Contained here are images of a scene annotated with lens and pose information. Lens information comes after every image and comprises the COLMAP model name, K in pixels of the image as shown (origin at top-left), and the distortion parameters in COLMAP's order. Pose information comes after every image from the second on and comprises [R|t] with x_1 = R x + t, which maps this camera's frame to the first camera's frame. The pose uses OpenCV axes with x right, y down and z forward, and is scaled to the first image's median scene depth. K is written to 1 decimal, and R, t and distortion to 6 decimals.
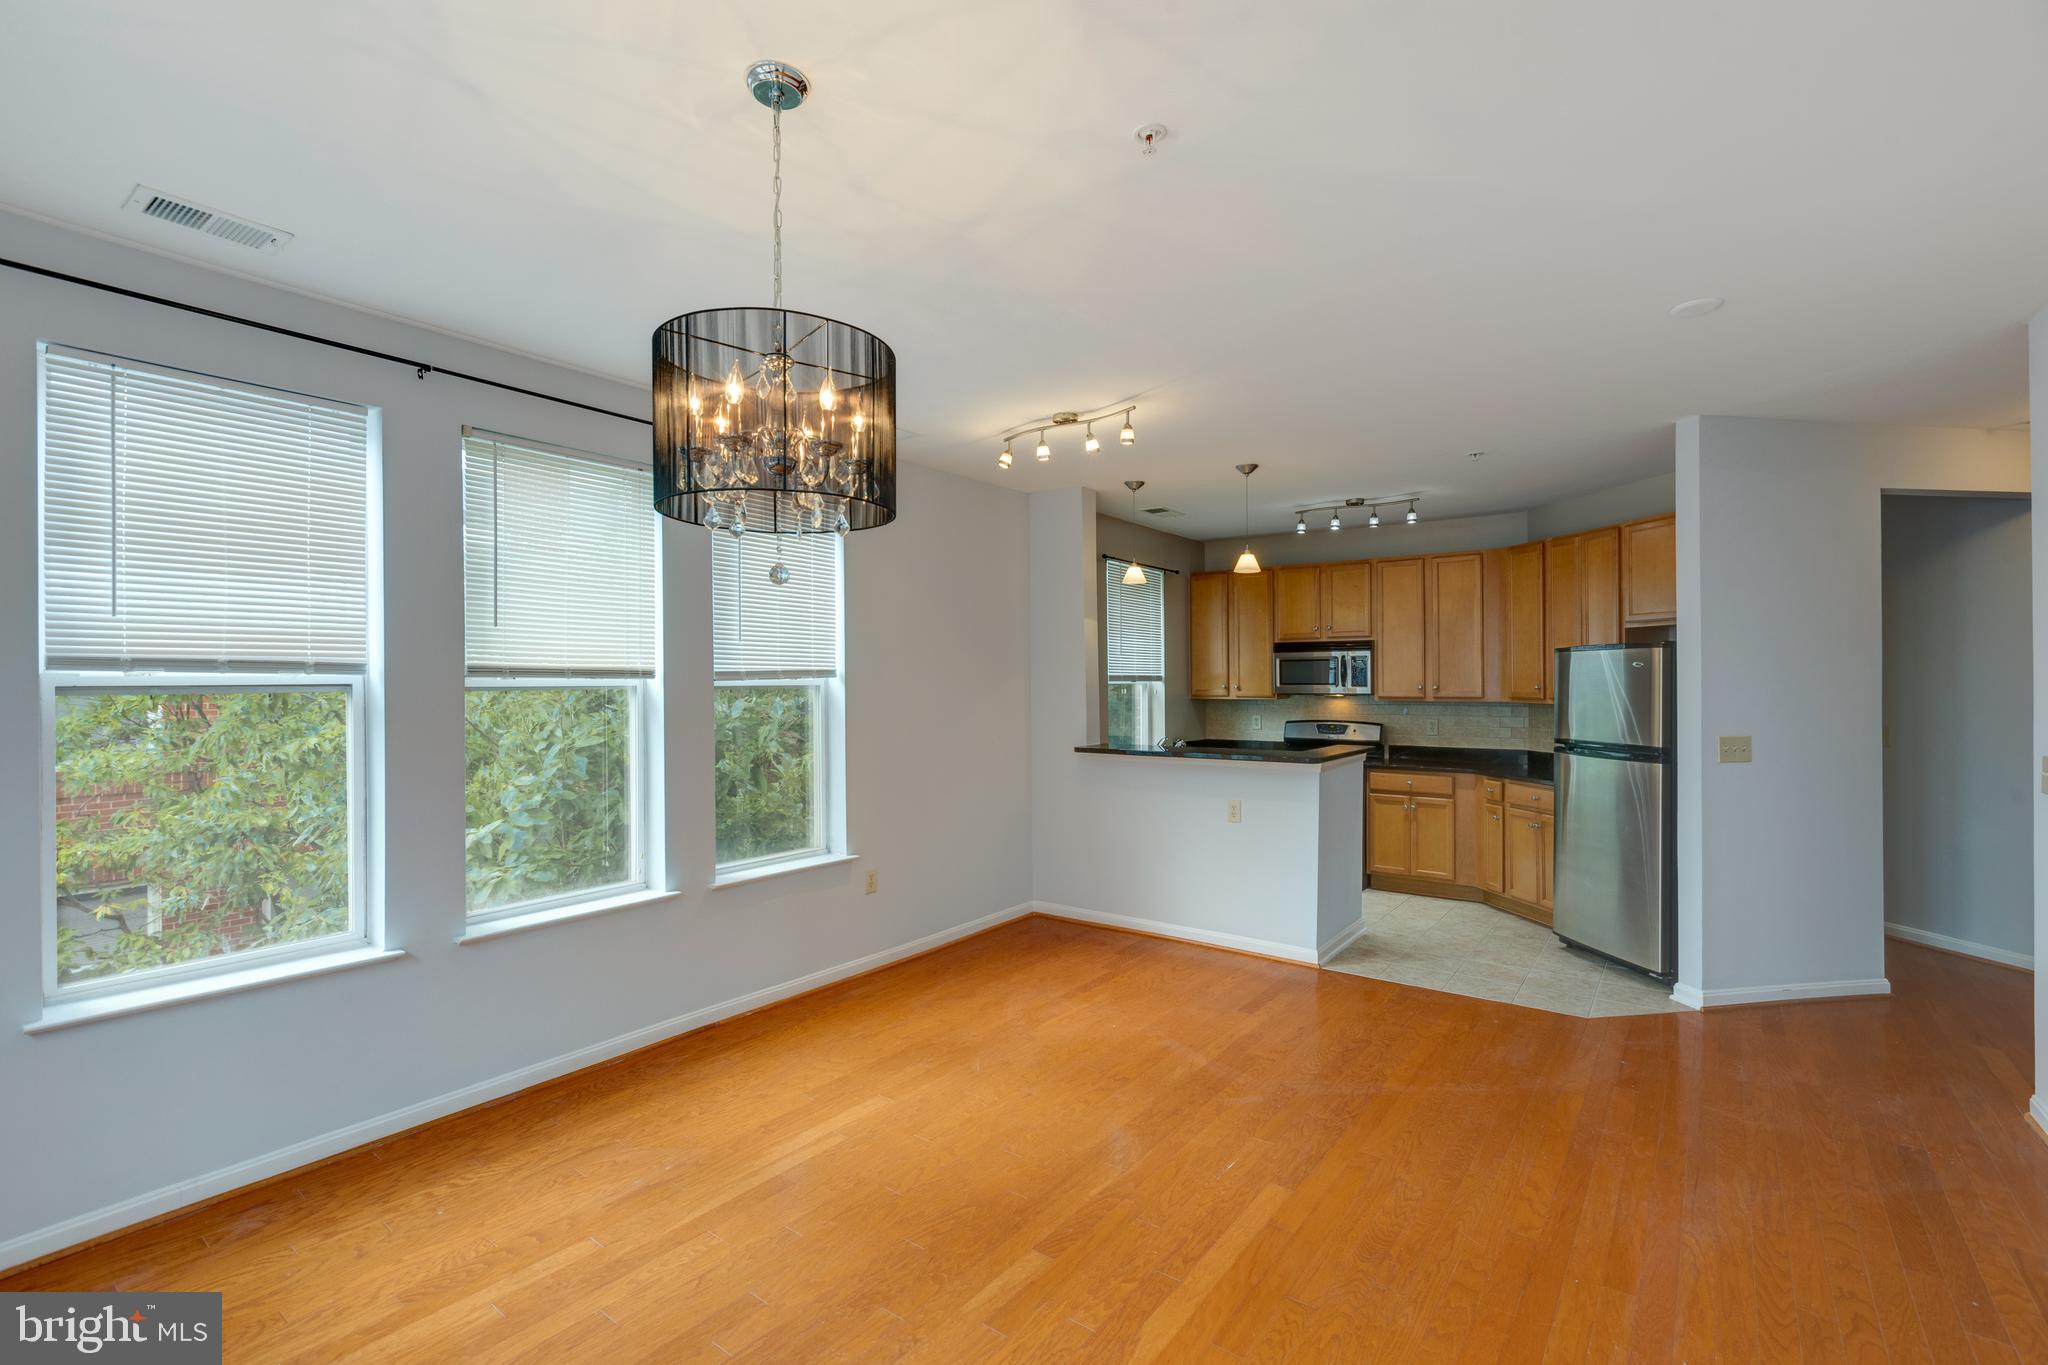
lens RADIAL K [[918.5, 0, 1027.9], [0, 918.5, 674.0], [0, 0, 1]] dist [0.004301, -0.001052]
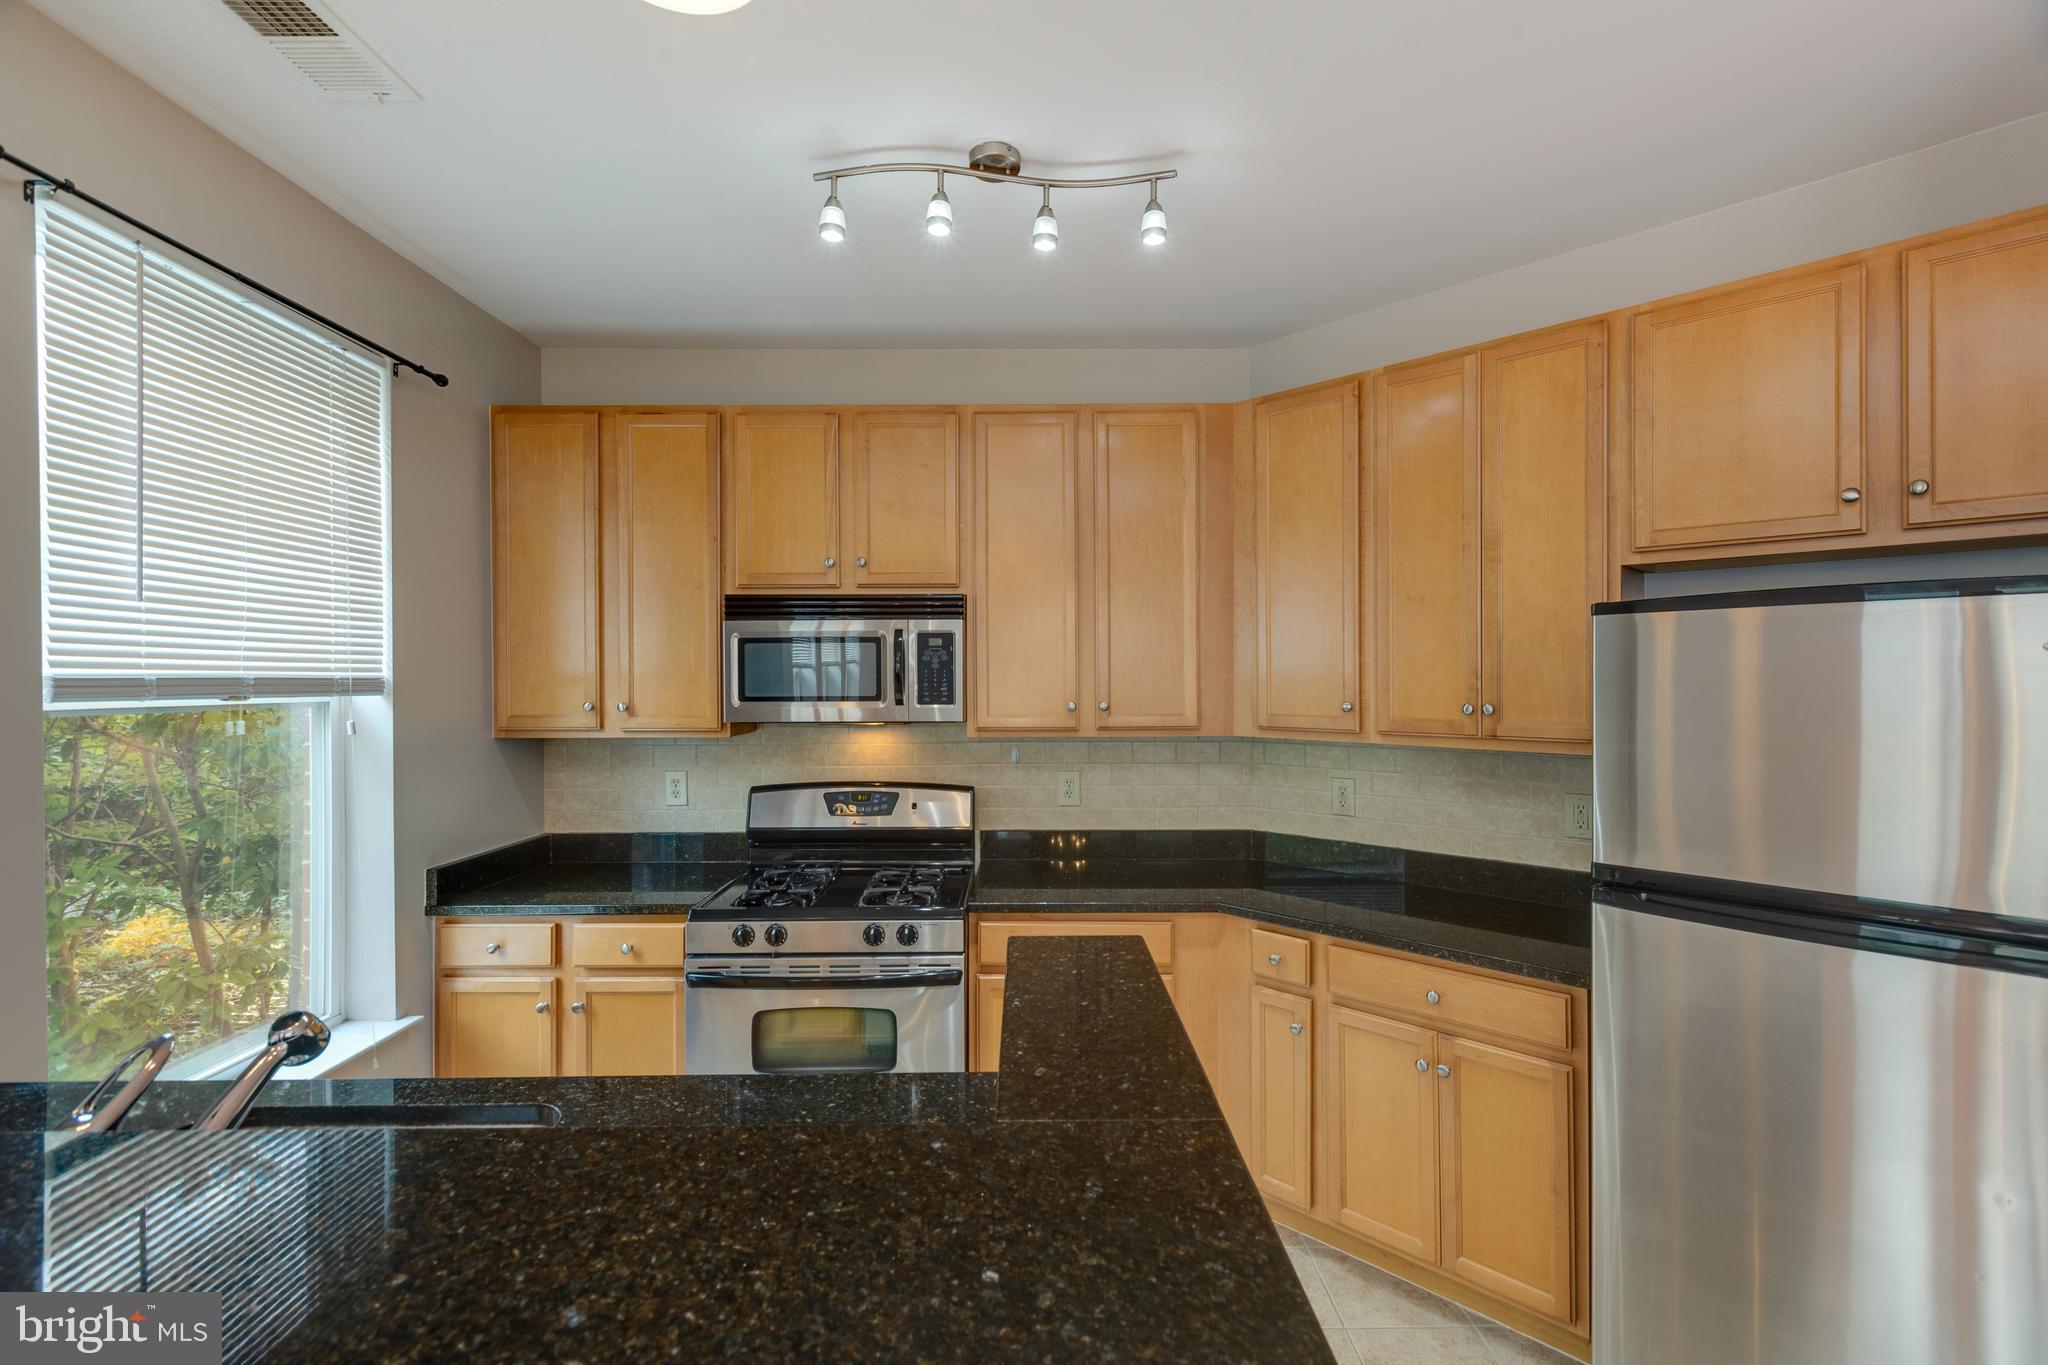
lens RADIAL K [[918.5, 0, 1032.1], [0, 918.5, 676.5], [0, 0, 1]] dist [0.004301, -0.001052]
pose [[0.807390, 0.001827, 0.590015, 0.153280], [-0.002459, 0.999997, 0.000268, 0.000741], [-0.590012, -0.001667, 0.807392, 0.651755]]
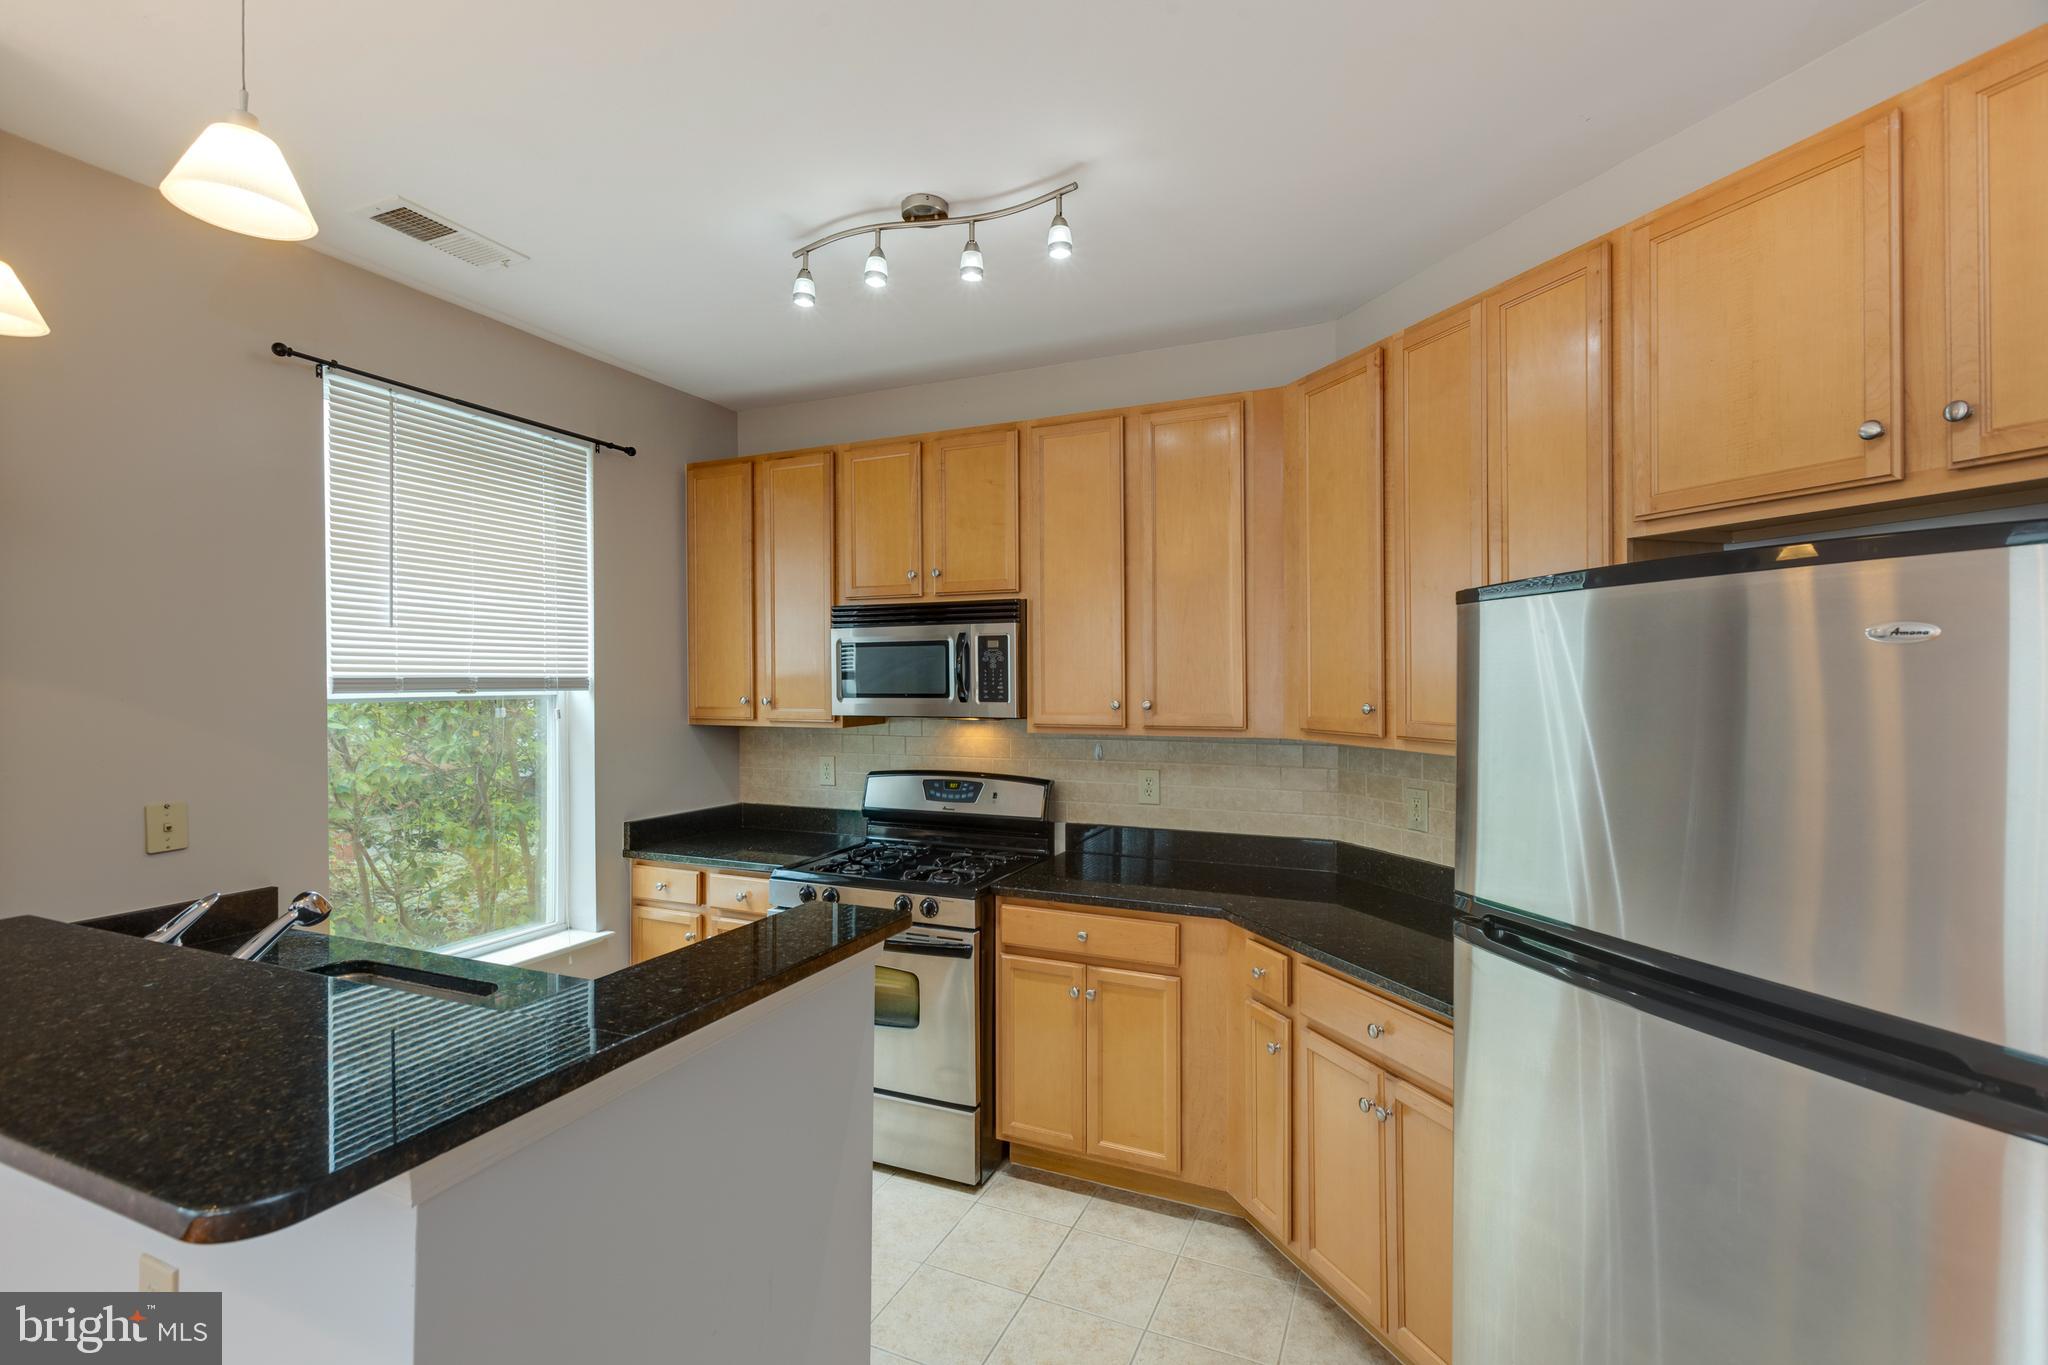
lens RADIAL K [[918.5, 0, 1027.0], [0, 918.5, 677.4], [0, 0, 1]] dist [0.004301, -0.001052]
pose [[0.978232, 0.000024, 0.207513, 0.289178], [-0.000660, 0.999995, 0.002994, 0.000312], [-0.207512, -0.003066, 0.978228, 0.567869]]
